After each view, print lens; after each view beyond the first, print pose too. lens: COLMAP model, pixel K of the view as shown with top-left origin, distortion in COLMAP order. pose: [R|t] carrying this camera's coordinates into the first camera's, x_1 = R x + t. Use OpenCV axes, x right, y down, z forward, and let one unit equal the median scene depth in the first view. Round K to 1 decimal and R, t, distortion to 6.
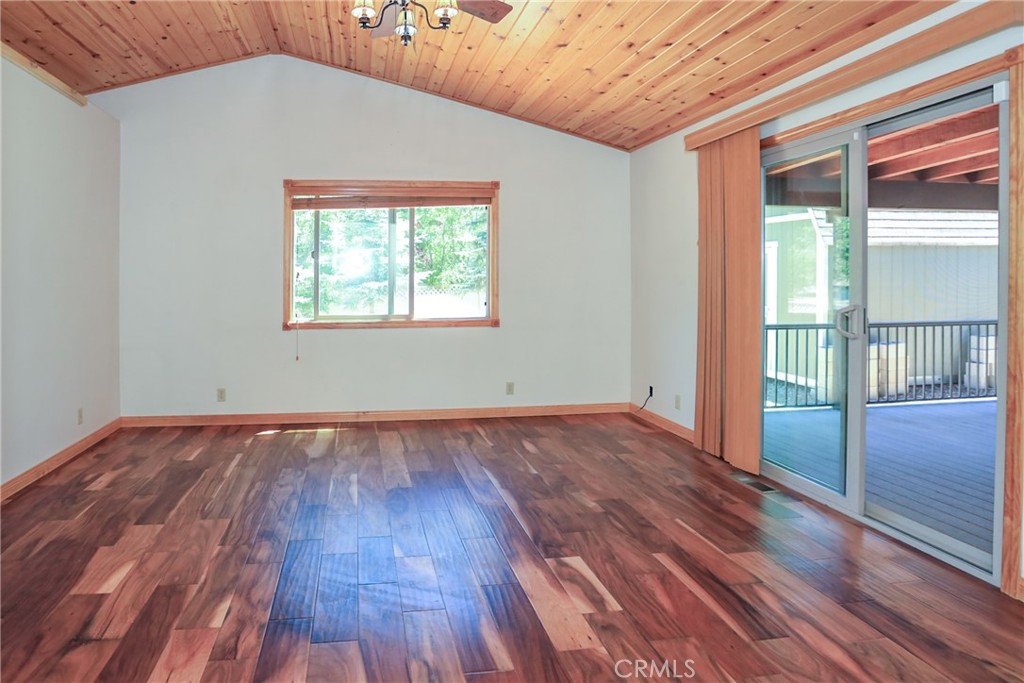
lens RADIAL K [[532.0, 0, 430.4], [0, 532.0, 341.6], [0, 0, 1]] dist [-0.060730, 0.039744]
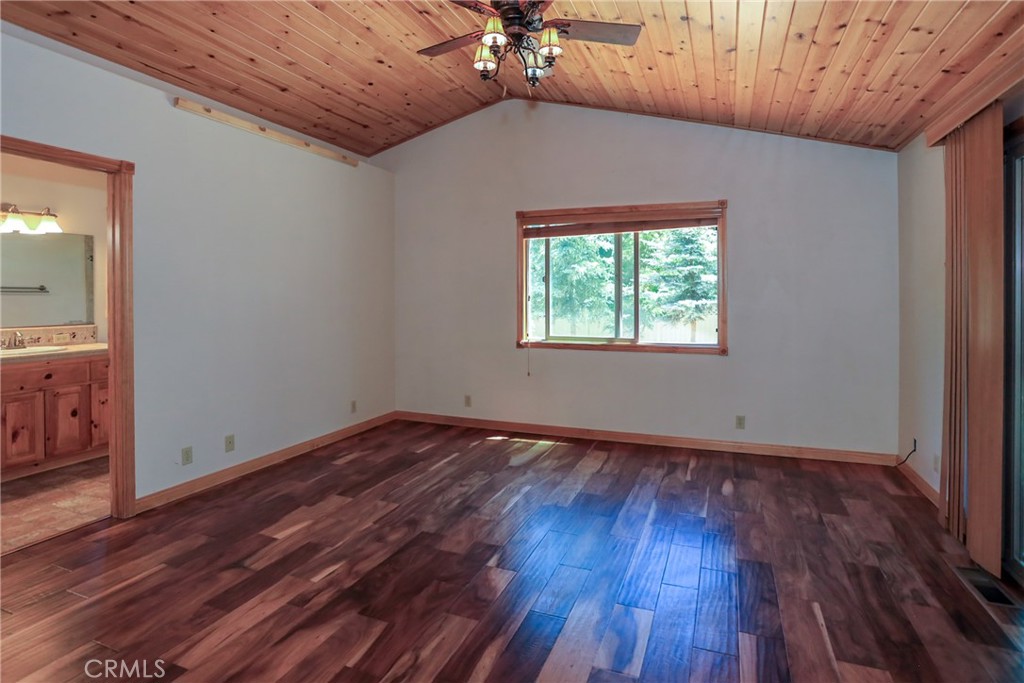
lens RADIAL K [[525.5, 0, 553.3], [0, 525.5, 354.4], [0, 0, 1]] dist [-0.033724, 0.001611]
pose [[0.893749, 0.059122, -0.444655, 0.323862], [-0.060746, 0.998097, 0.010609, -0.027522], [0.444436, 0.017529, 0.895639, 0.059363]]
